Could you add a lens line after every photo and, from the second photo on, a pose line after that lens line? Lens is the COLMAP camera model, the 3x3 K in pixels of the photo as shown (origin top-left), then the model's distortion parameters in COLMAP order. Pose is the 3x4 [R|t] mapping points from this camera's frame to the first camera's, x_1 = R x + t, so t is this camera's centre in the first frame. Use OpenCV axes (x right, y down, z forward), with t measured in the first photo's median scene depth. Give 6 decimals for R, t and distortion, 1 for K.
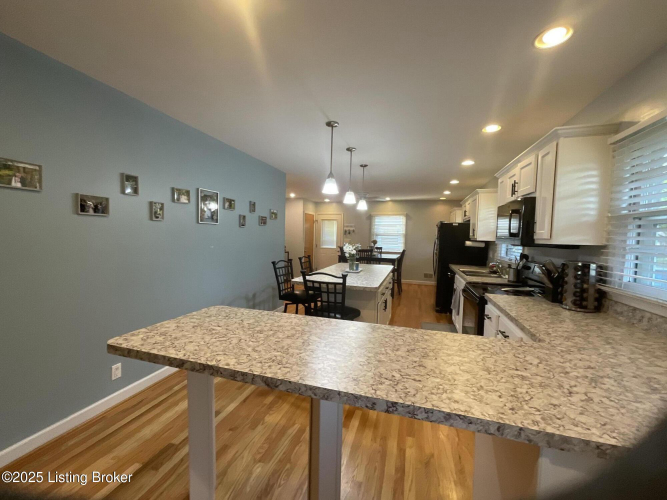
lens RADIAL K [[267.4, 0, 330.9], [0, 267.4, 250.4], [0, 0, 1]] dist [-0.005932, 0.001425]
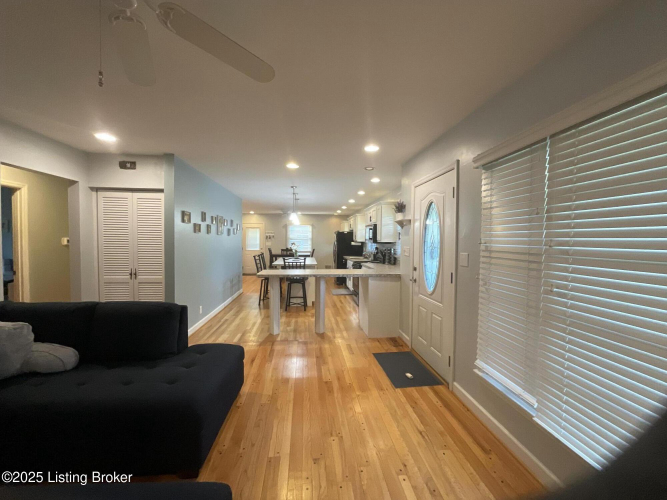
lens RADIAL K [[267.4, 0, 333.0], [0, 267.4, 248.0], [0, 0, 1]] dist [-0.005932, 0.001425]
pose [[0.916663, -0.026100, 0.398809, -0.317823], [0.035145, 0.999264, -0.015383, 0.027211], [-0.398114, 0.028117, 0.916905, -0.577645]]
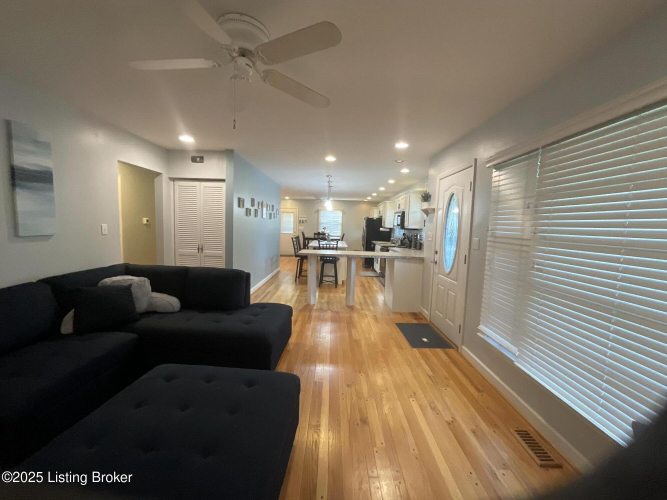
lens RADIAL K [[267.4, 0, 330.8], [0, 267.4, 248.8], [0, 0, 1]] dist [-0.005932, 0.001425]
pose [[0.955719, -0.016231, 0.293834, -0.378672], [0.004769, 0.999201, 0.039684, 0.035332], [-0.294244, -0.036526, 0.955032, -0.690256]]
